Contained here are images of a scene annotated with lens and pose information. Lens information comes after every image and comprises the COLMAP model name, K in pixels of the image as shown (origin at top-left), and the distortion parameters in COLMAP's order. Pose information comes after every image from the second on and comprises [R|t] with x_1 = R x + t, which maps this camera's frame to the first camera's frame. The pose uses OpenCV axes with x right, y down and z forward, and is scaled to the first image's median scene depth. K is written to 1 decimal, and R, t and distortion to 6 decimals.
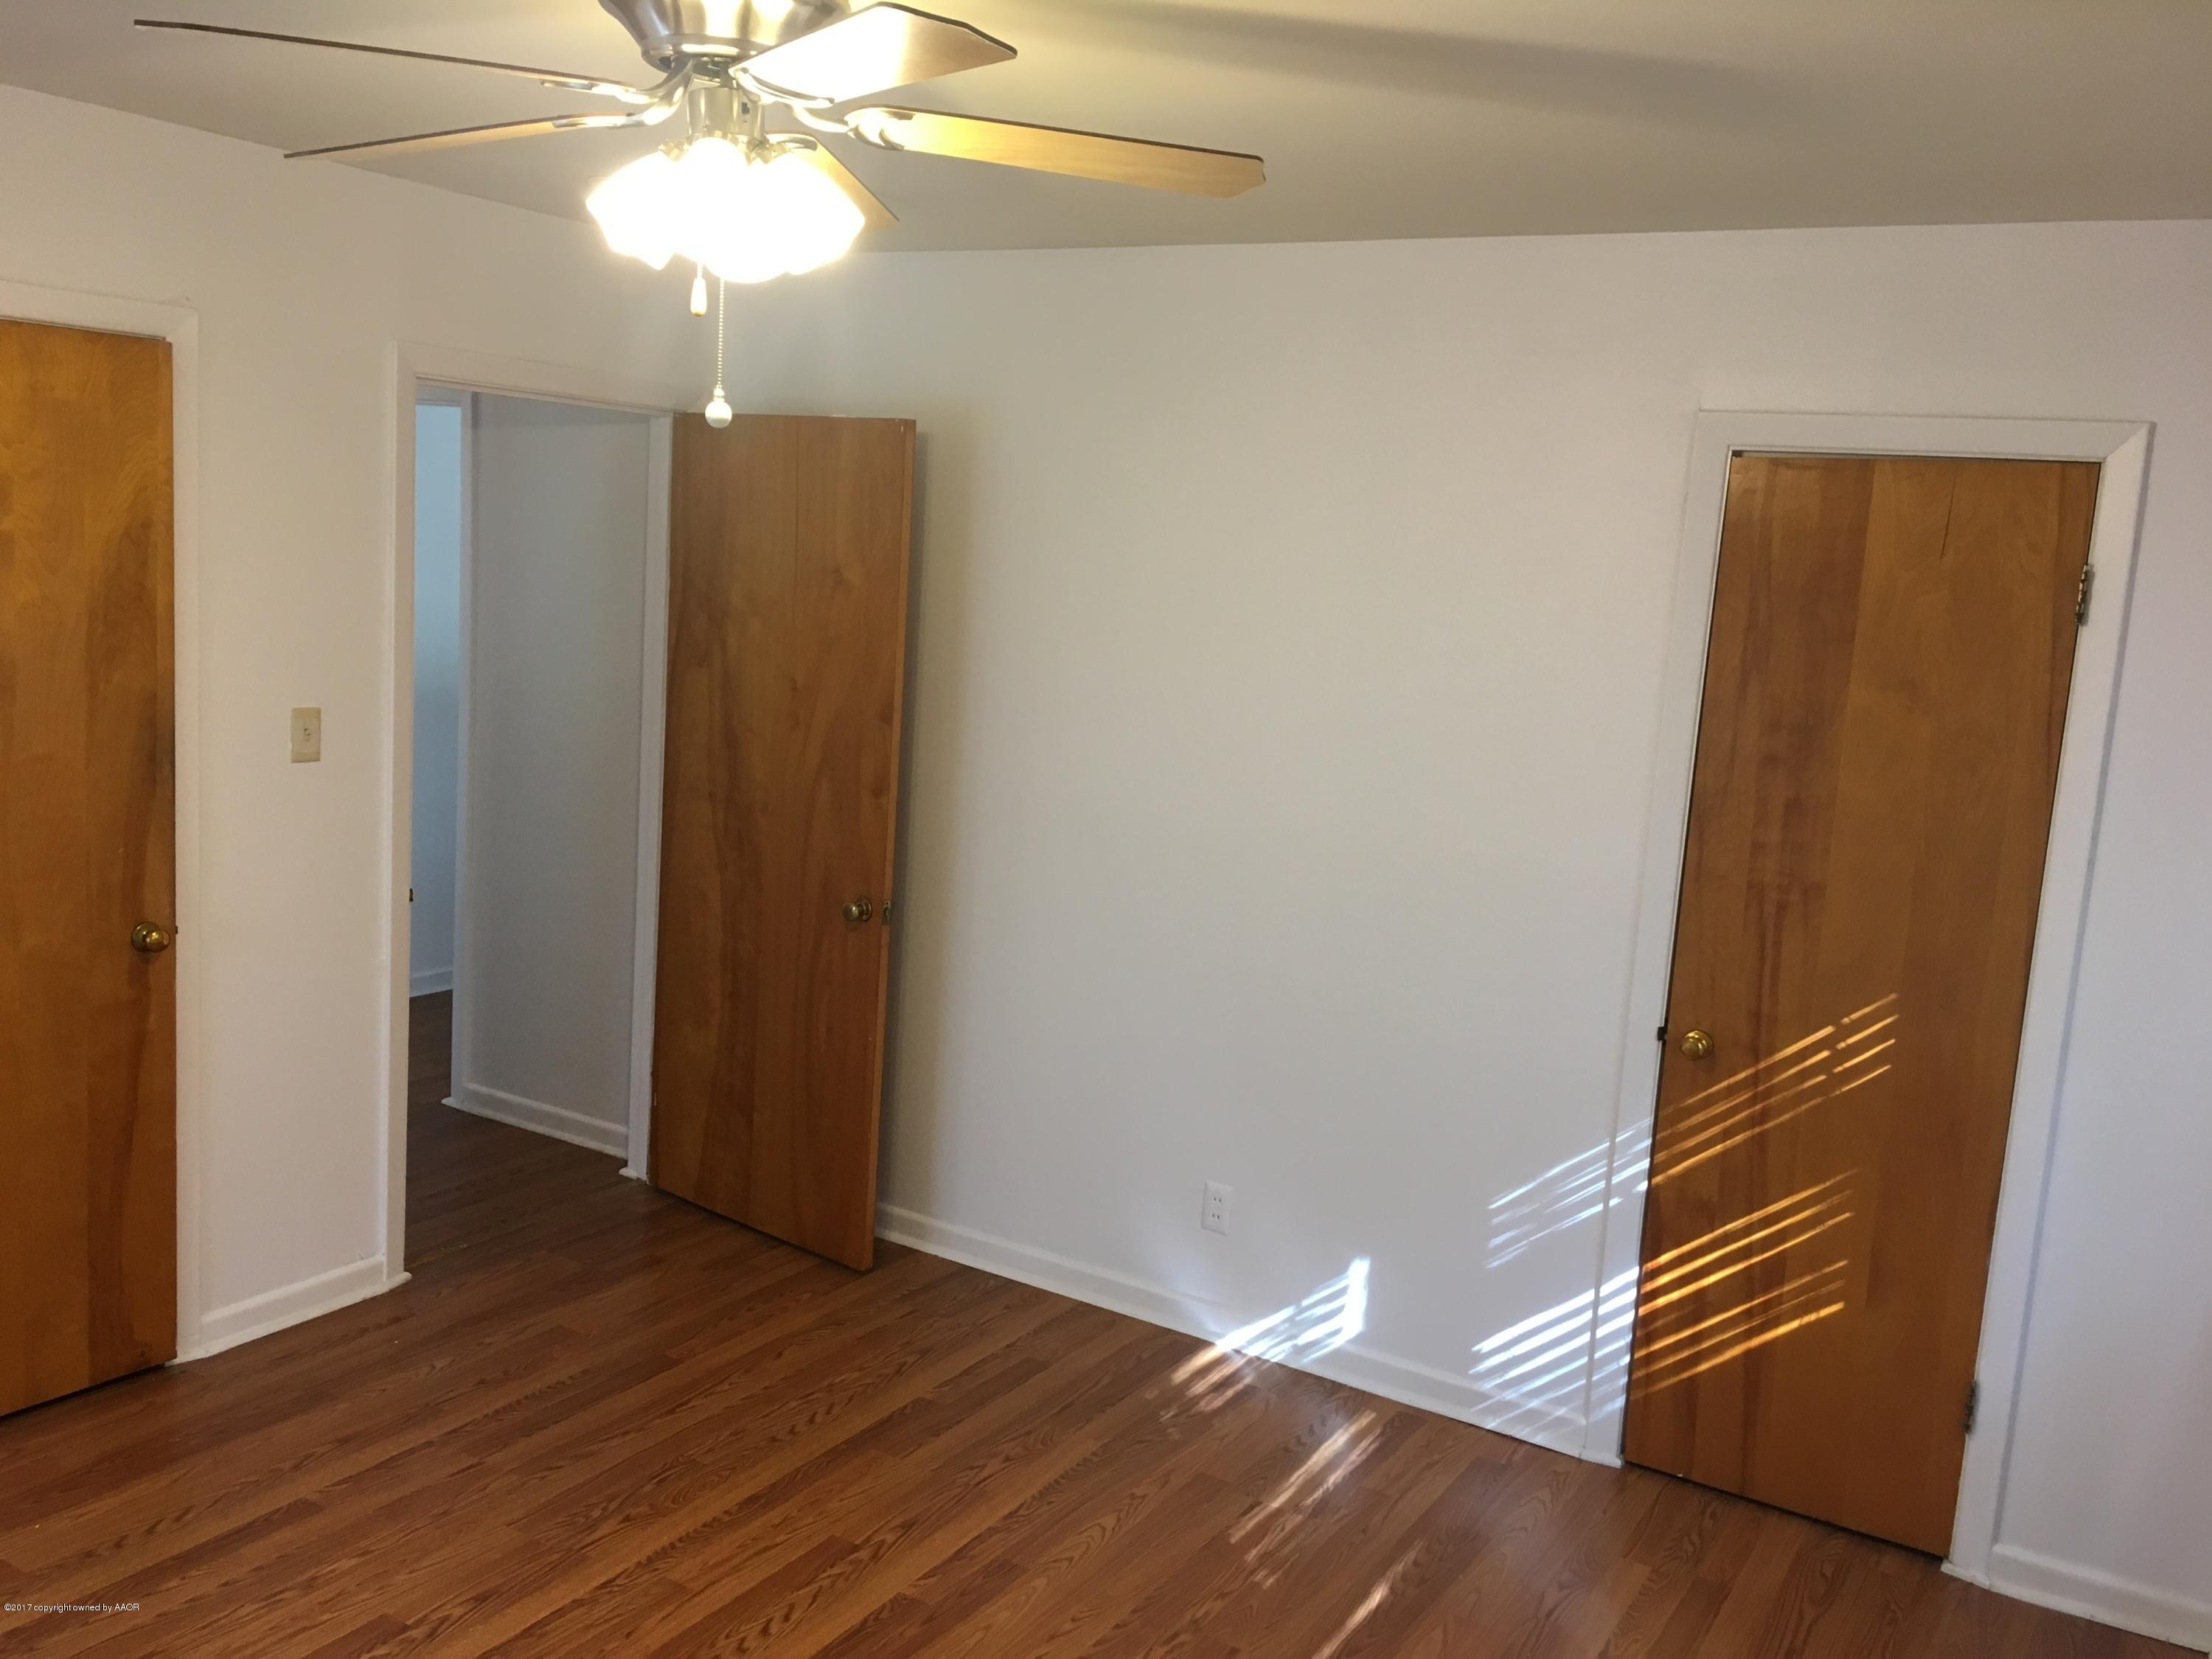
lens RADIAL K [[1883.8, 0, 1090.9], [0, 1883.8, 836.6], [0, 0, 1]] dist [0.058325, -0.056760]
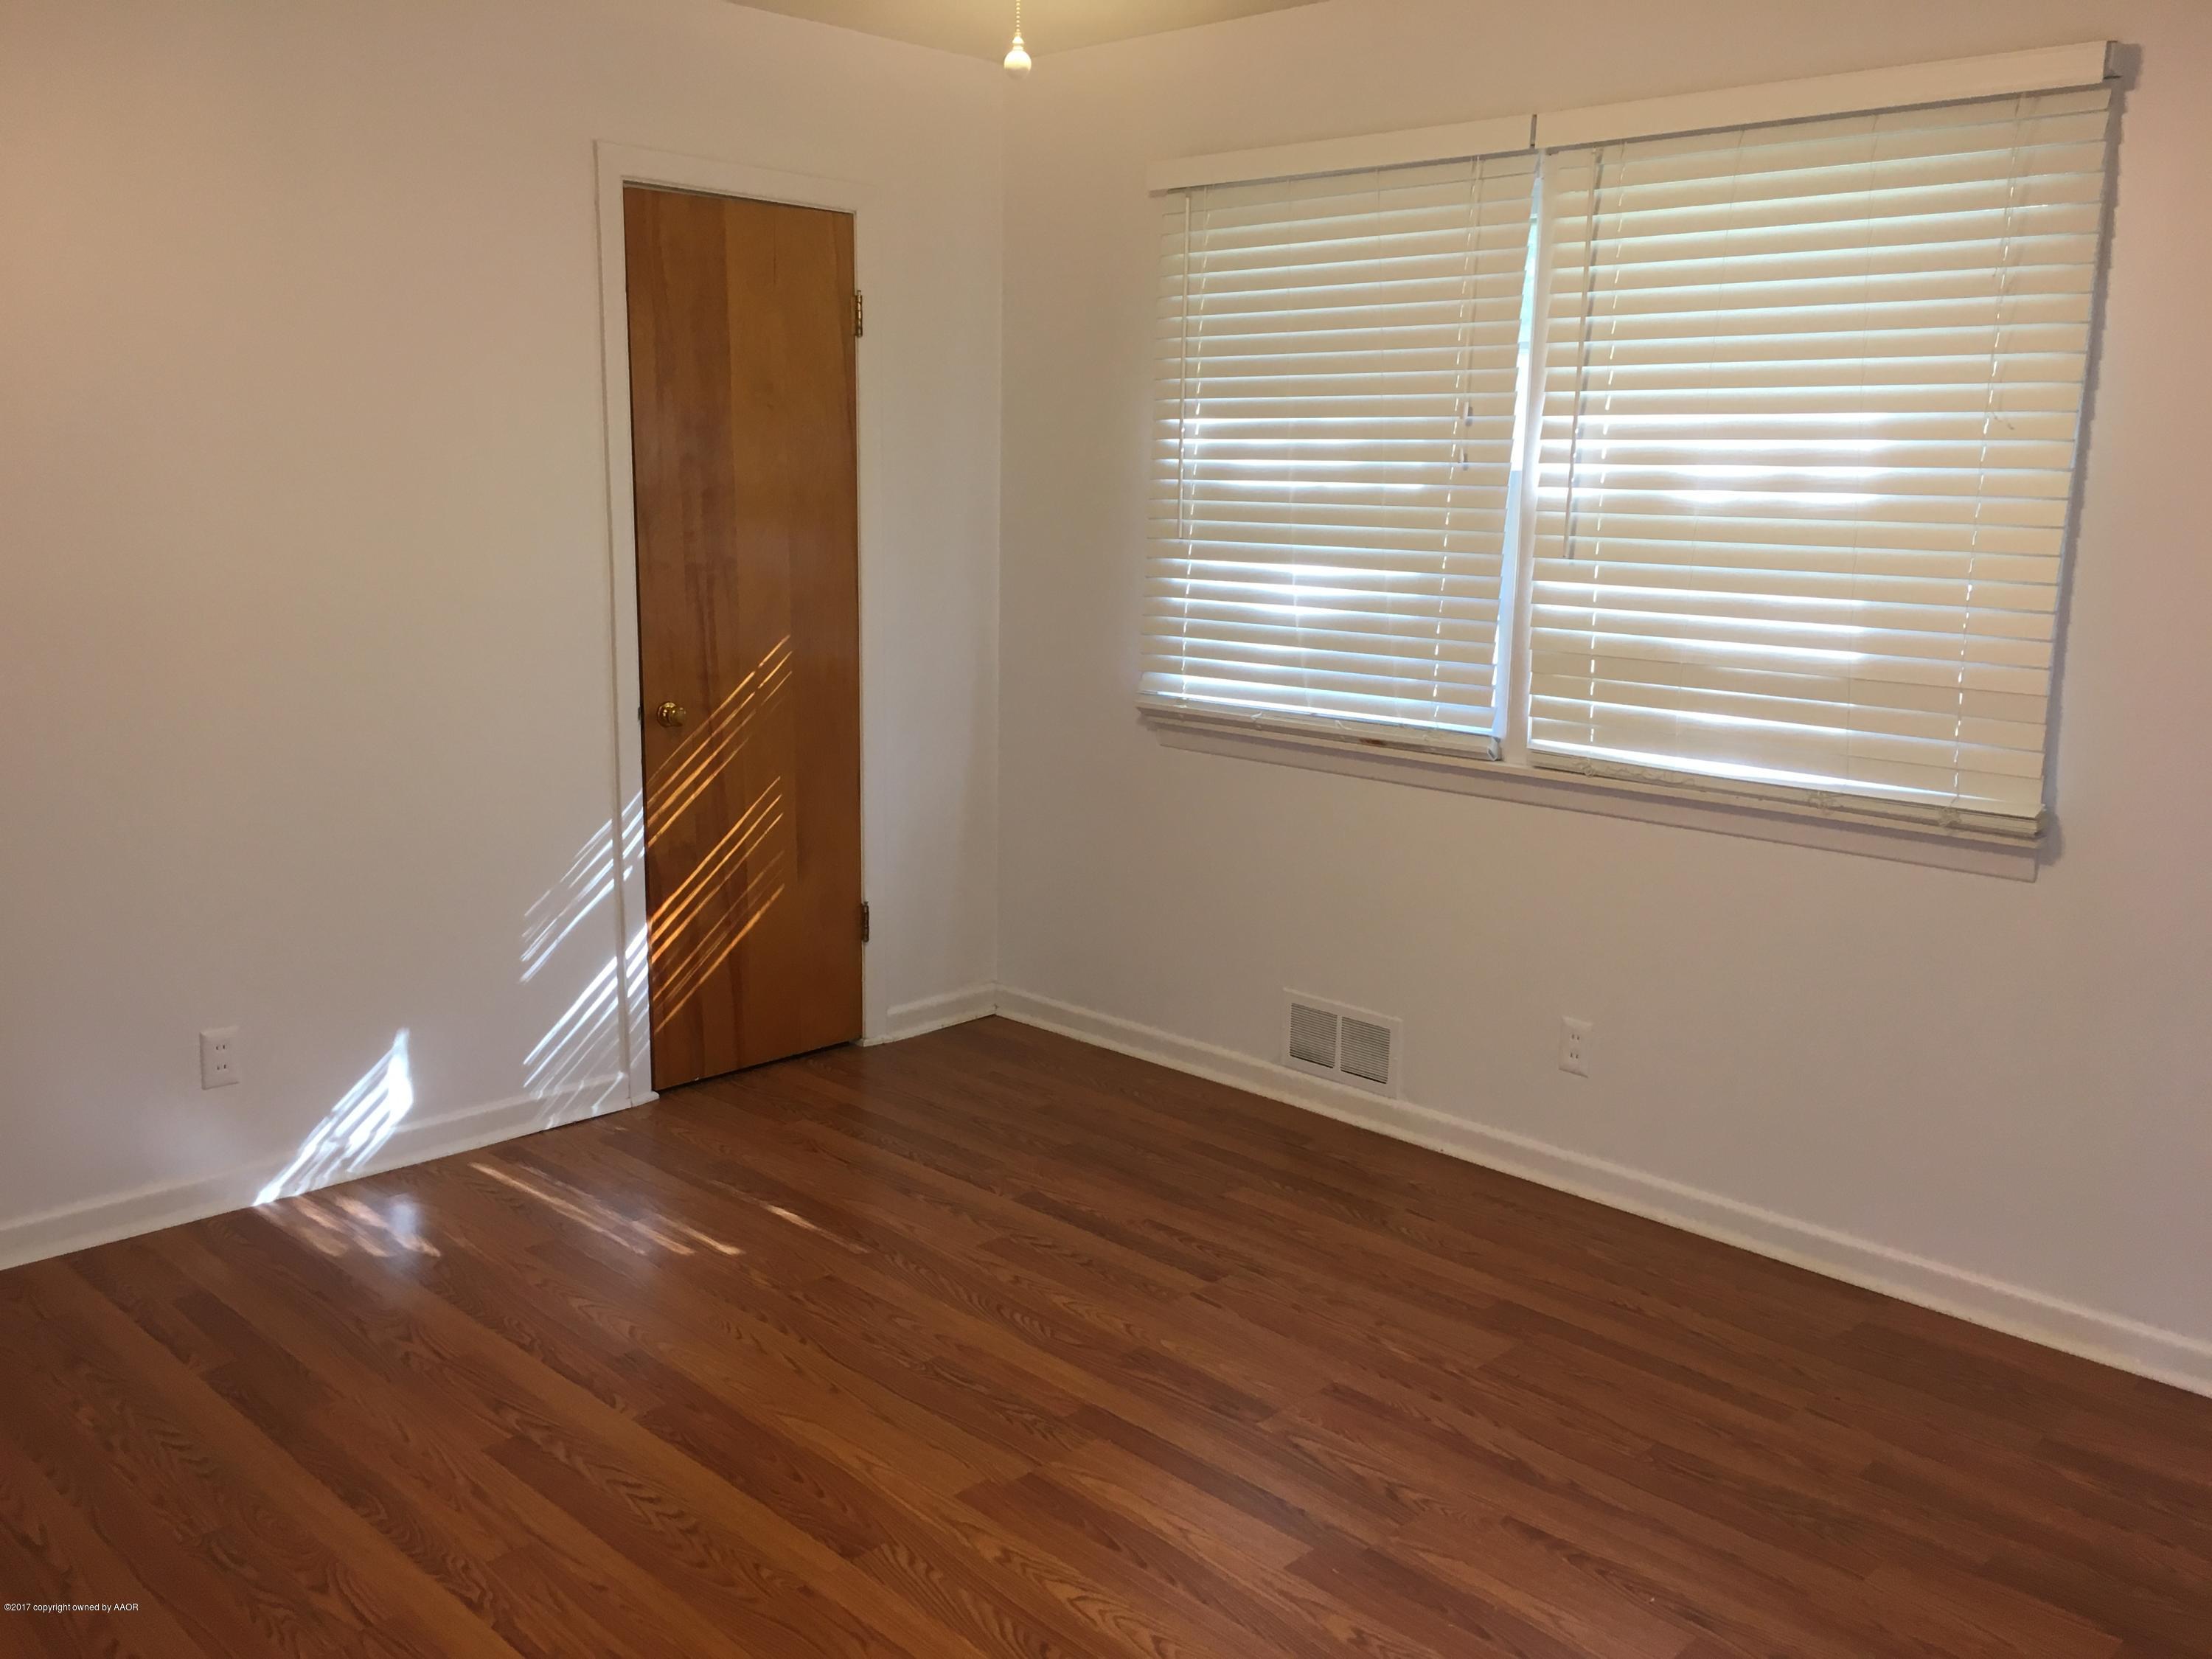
lens RADIAL K [[1883.8, 0, 1085.7], [0, 1883.8, 843.2], [0, 0, 1]] dist [0.058325, -0.056760]
pose [[0.229621, -0.251317, 0.940273, -0.724102], [0.152169, 0.963476, 0.220358, -0.030111], [-0.961311, 0.092482, 0.259477, 0.458251]]
